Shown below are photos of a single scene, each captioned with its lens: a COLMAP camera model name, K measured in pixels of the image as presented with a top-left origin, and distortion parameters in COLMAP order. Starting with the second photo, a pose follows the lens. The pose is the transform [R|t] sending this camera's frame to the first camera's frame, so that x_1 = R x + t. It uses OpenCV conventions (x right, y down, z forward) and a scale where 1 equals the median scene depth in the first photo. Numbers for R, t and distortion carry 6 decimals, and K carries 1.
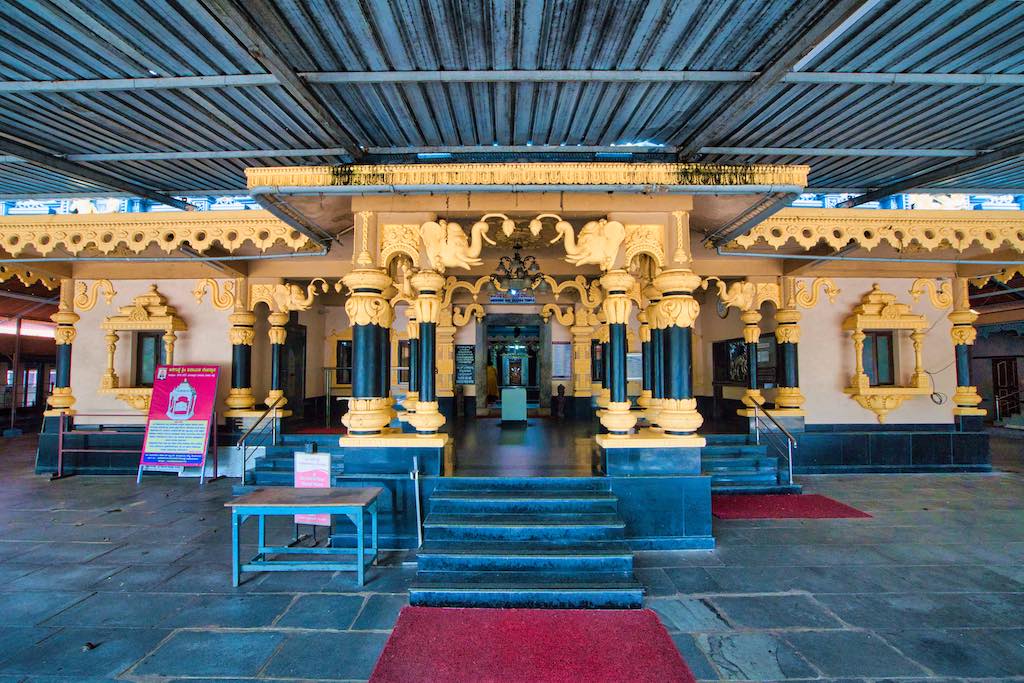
lens RADIAL K [[473.3, 0, 511.4], [0, 473.3, 343.7], [0, 0, 1]] dist [-0.047910, -0.000208]
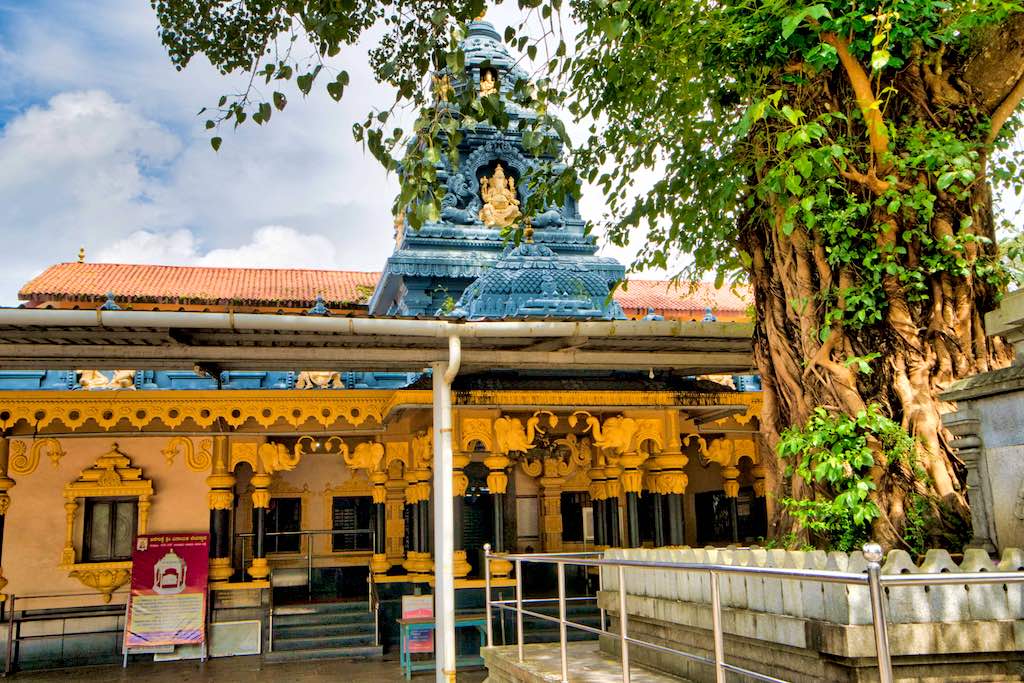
lens RADIAL K [[1015.1, 0, 514.6], [0, 1015.1, 342.4], [0, 0, 1]] dist [0.056314, 0.000000]
pose [[0.971829, 0.019128, 0.234911, -0.525024], [0.011524, 0.991653, -0.128420, -0.062801], [-0.235406, 0.127509, 0.963496, -1.184921]]
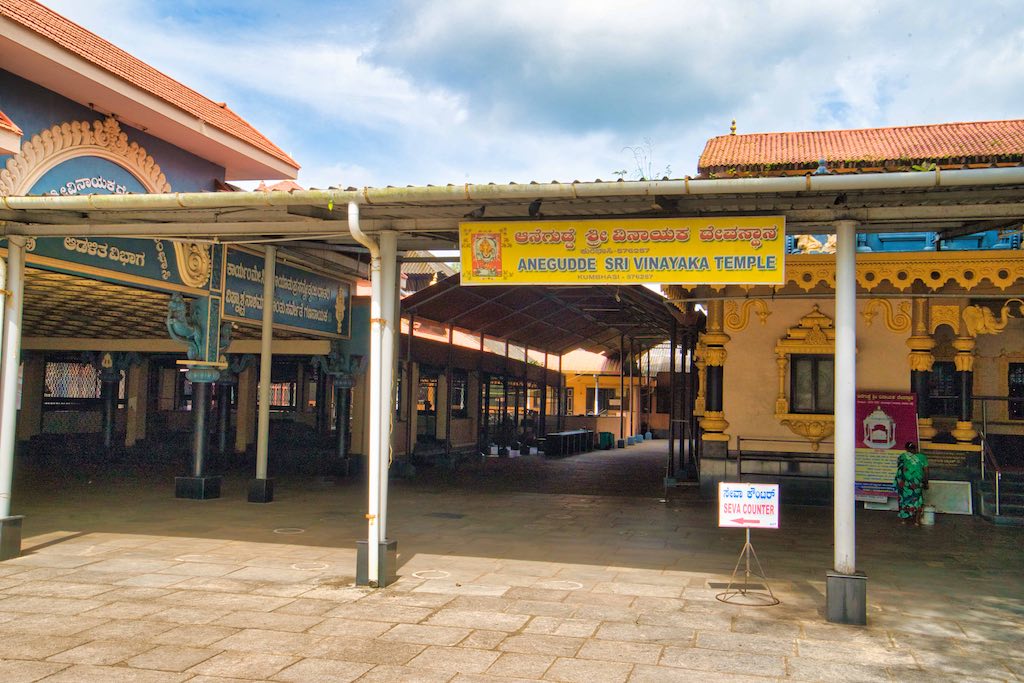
lens RADIAL K [[986.3, 0, 510.9], [0, 986.3, 342.5], [0, 0, 1]] dist [0.099595, 0.000000]
pose [[0.969729, 0.016394, -0.243632, -0.938394], [-0.015172, 0.999861, 0.006891, -0.058918], [0.243711, -0.002986, 0.969843, -1.194465]]
